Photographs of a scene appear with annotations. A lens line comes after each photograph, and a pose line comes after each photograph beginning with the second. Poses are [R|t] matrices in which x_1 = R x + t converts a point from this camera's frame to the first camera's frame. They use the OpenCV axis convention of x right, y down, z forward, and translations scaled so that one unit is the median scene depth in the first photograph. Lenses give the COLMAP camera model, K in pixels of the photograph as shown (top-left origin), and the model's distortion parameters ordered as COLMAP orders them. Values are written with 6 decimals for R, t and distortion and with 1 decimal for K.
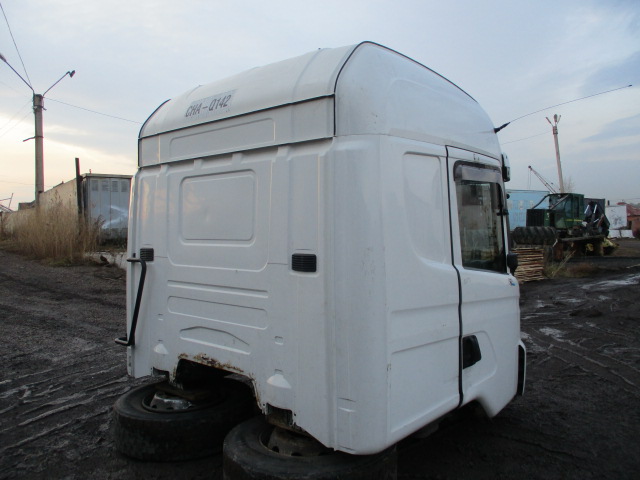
lens RADIAL K [[544.2, 0, 322.2], [0, 544.2, 239.4], [0, 0, 1]] dist [-0.010501, -0.009307]
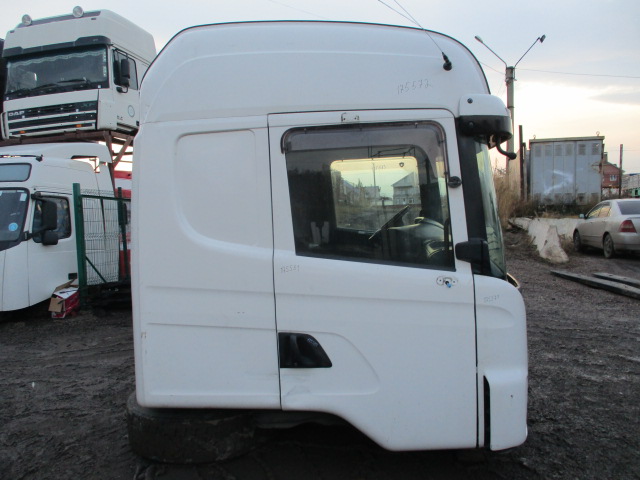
lens RADIAL K [[544.2, 0, 322.2], [0, 544.2, 239.4], [0, 0, 1]] dist [-0.010501, -0.009307]
pose [[0.560569, 0.063031, -0.825705, 0.192821], [-0.006392, 0.997399, 0.071798, -0.006436], [0.828083, -0.034970, 0.559514, 0.107958]]
